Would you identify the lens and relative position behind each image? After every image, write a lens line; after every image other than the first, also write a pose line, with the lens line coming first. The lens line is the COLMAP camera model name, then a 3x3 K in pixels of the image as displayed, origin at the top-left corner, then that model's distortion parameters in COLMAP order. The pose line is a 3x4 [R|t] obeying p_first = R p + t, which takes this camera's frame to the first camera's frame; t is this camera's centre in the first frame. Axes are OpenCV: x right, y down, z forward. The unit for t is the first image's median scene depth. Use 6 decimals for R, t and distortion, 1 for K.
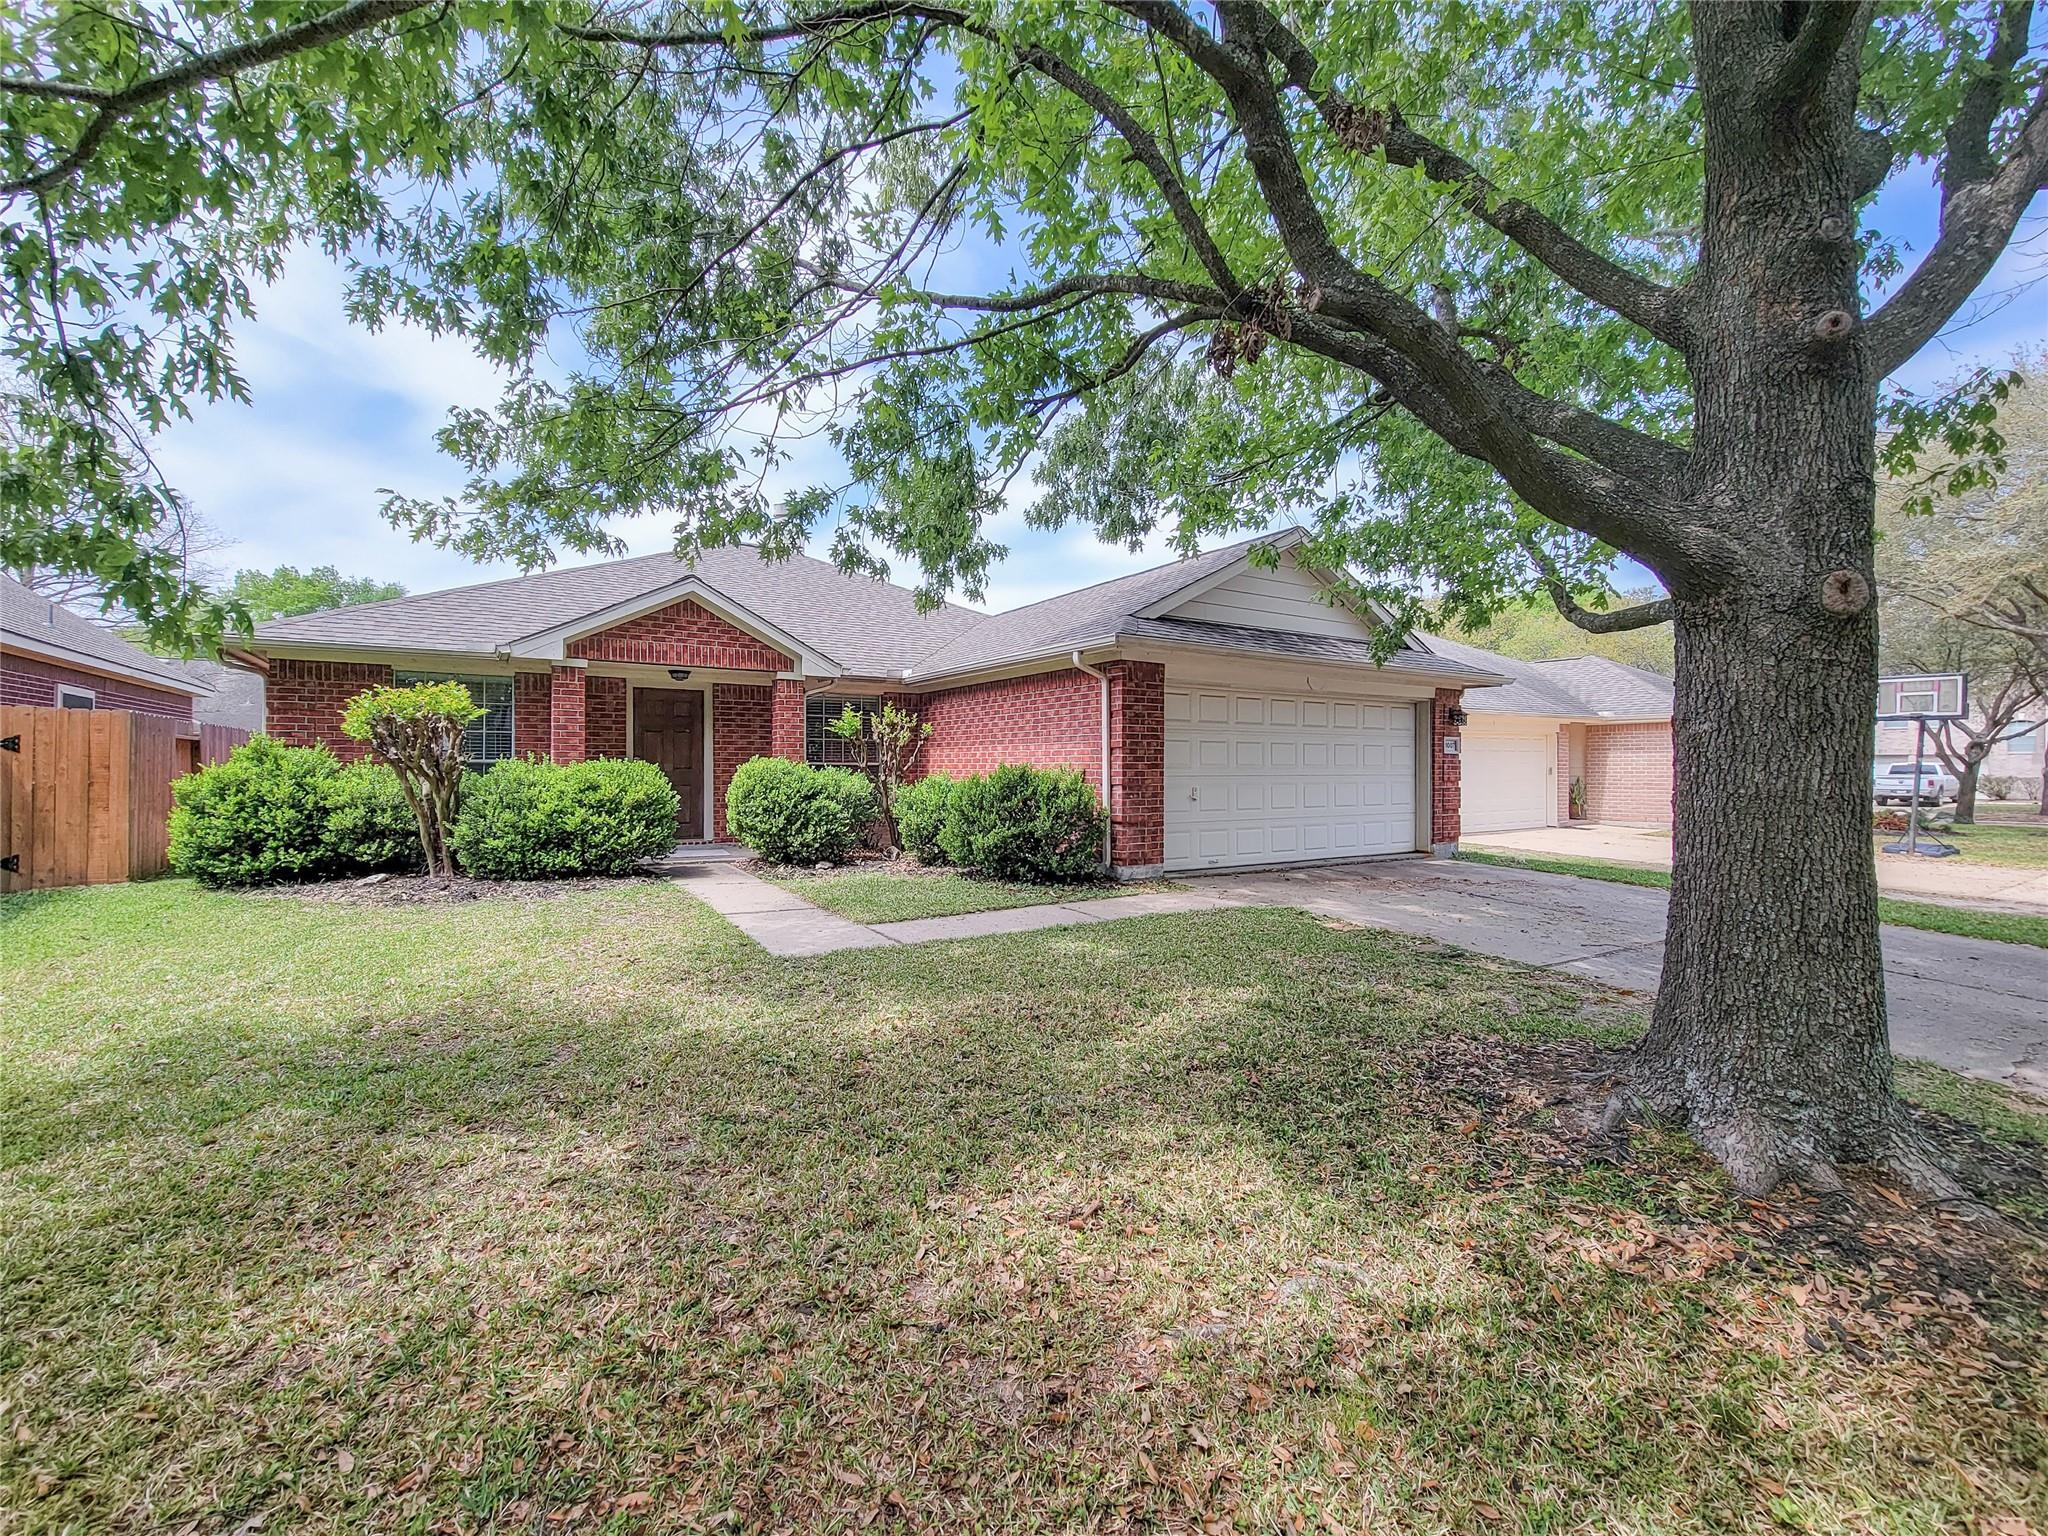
lens RADIAL K [[834.0, 0, 1008.1], [0, 834.0, 765.3], [0, 0, 1]] dist [0.003373, -0.003184]
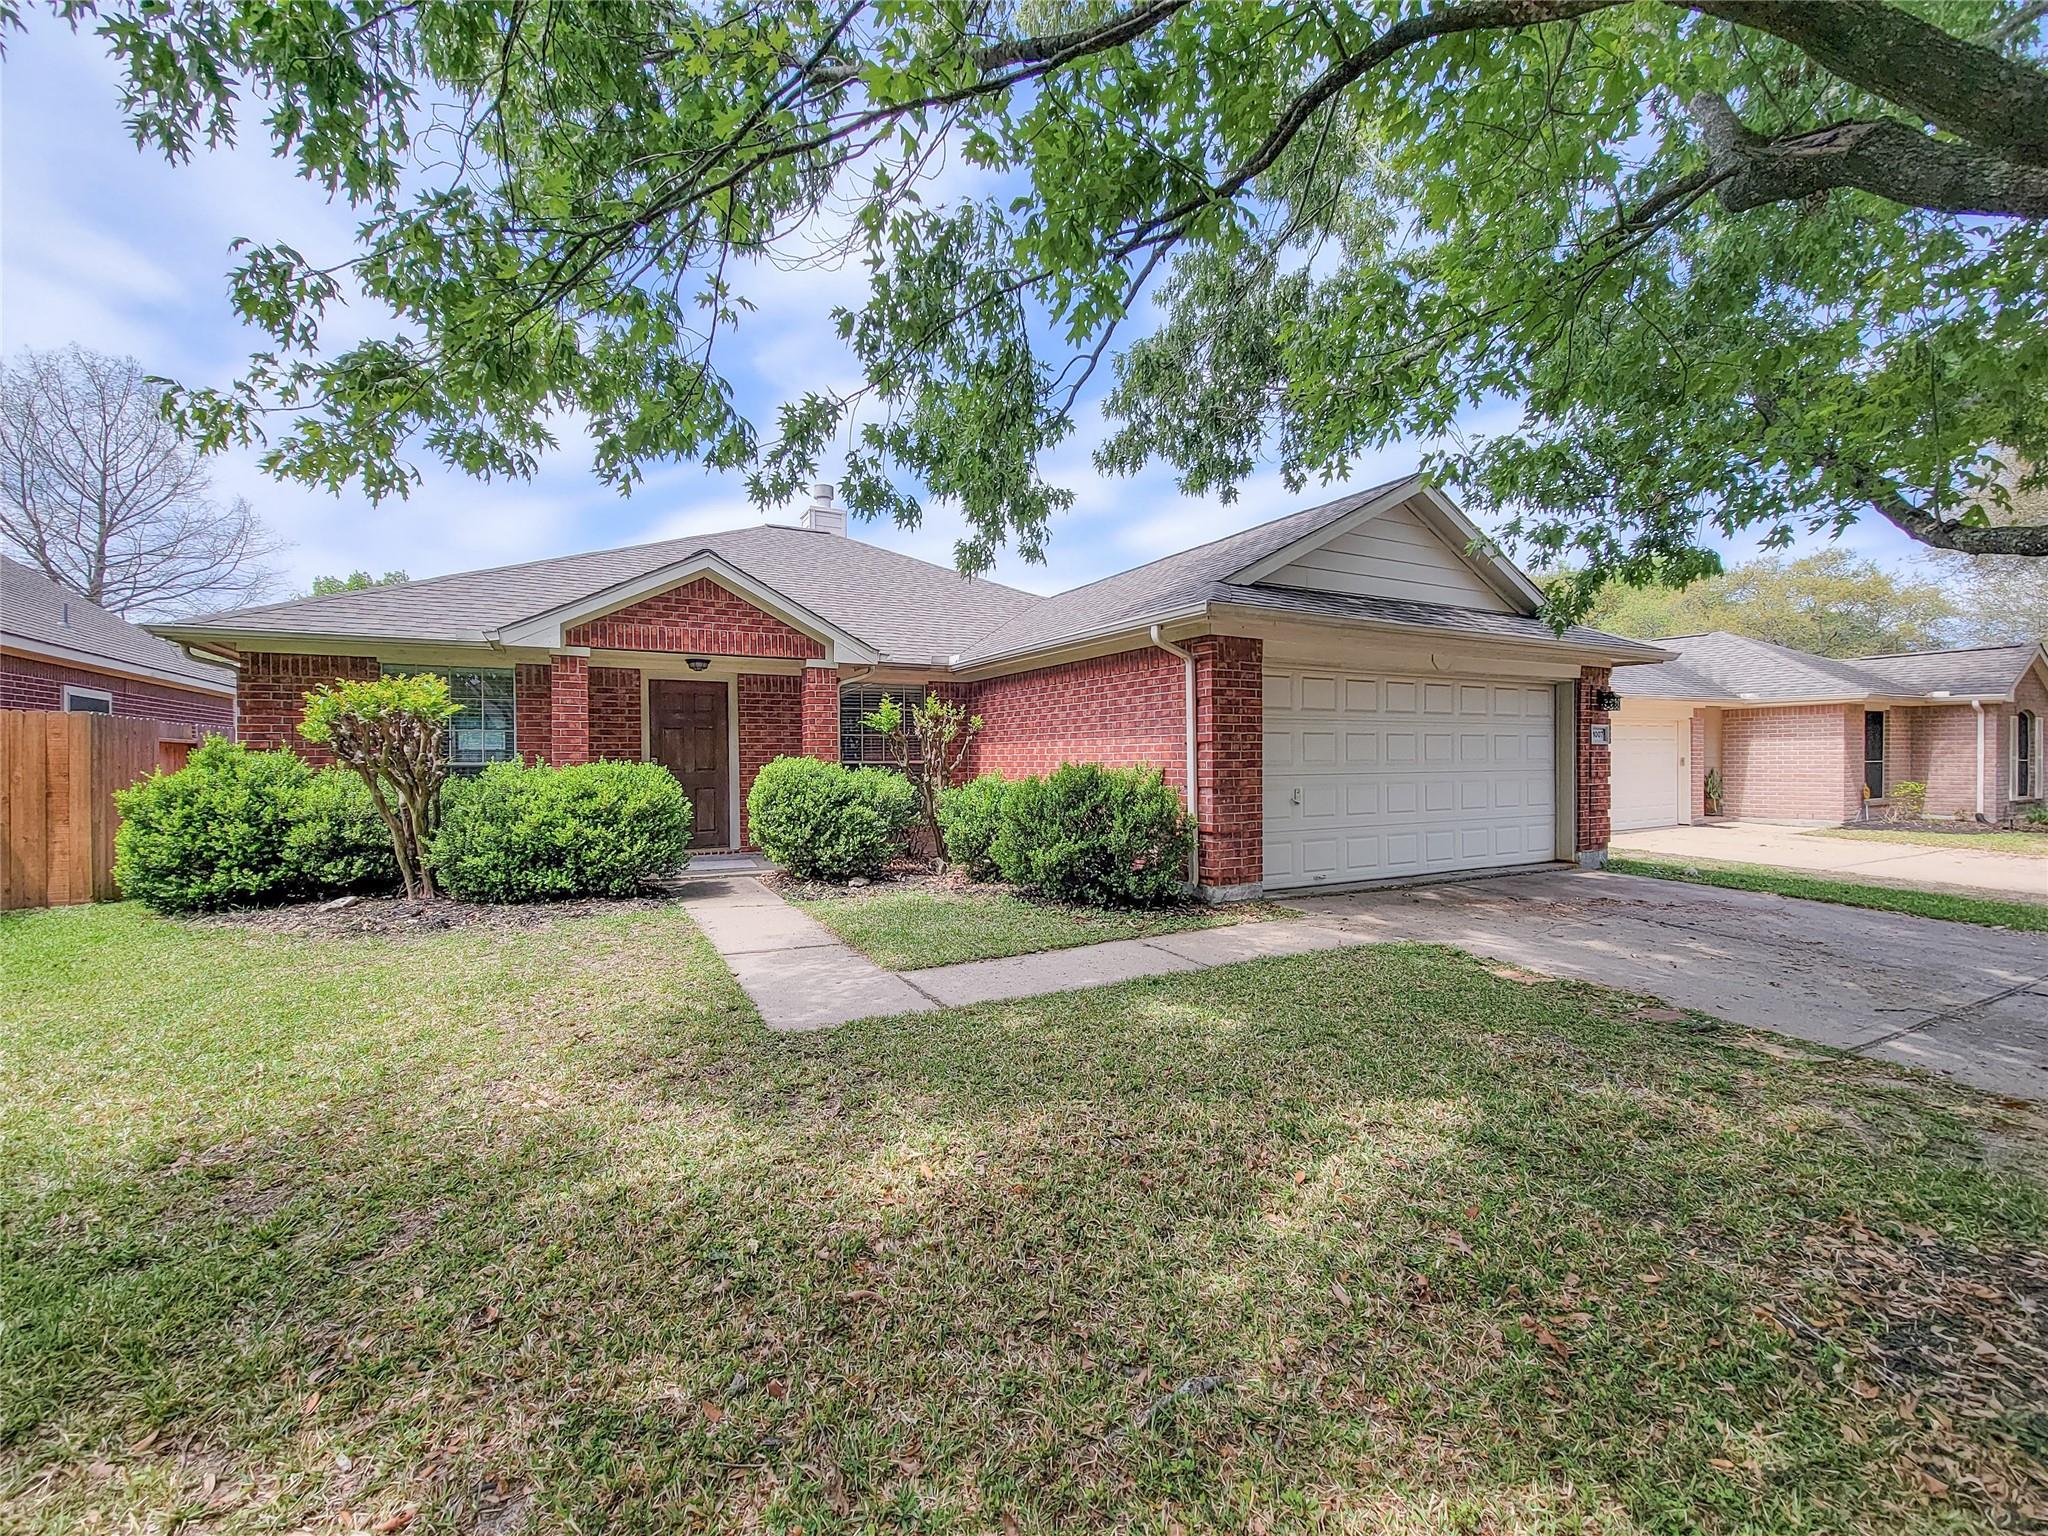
lens RADIAL K [[834.0, 0, 1009.3], [0, 834.0, 765.3], [0, 0, 1]] dist [0.003373, -0.003184]
pose [[0.997968, -0.008465, -0.063146, -0.011355], [0.009005, 0.999925, 0.008269, -0.007135], [0.063071, -0.008821, 0.997970, 0.173767]]
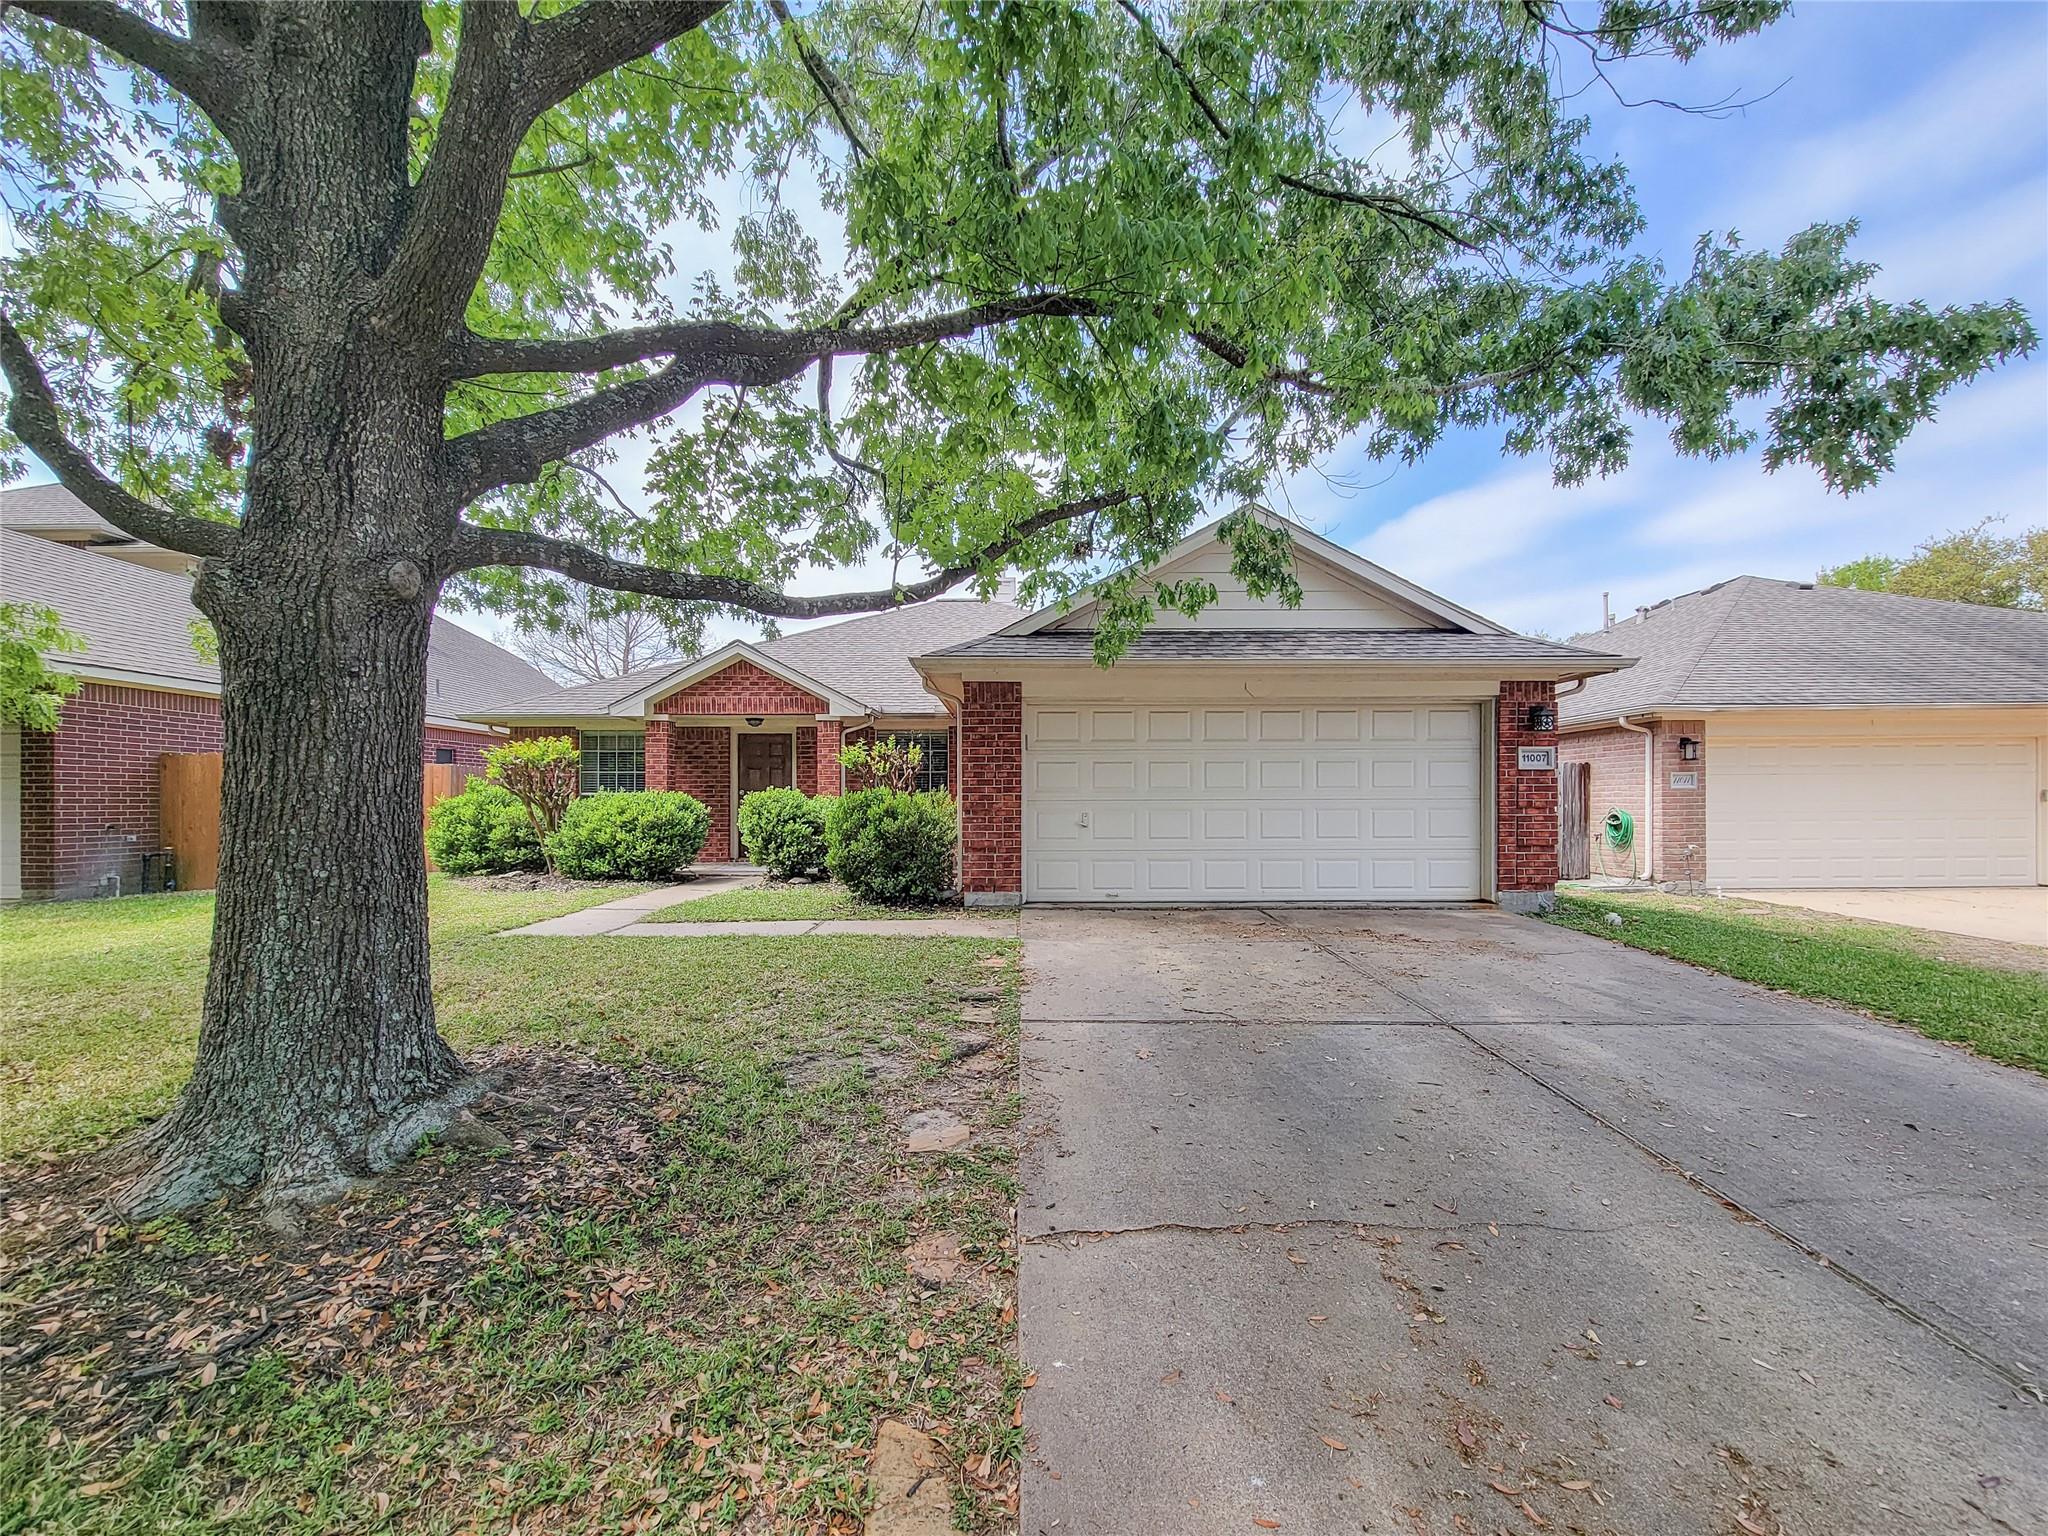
lens RADIAL K [[834.0, 0, 1014.2], [0, 834.0, 789.6], [0, 0, 1]] dist [0.003373, -0.003184]
pose [[0.857132, -0.014814, -0.514884, 0.715492], [0.006418, 0.999816, -0.018082, 0.019494], [0.515057, 0.012194, 0.857069, 0.193724]]
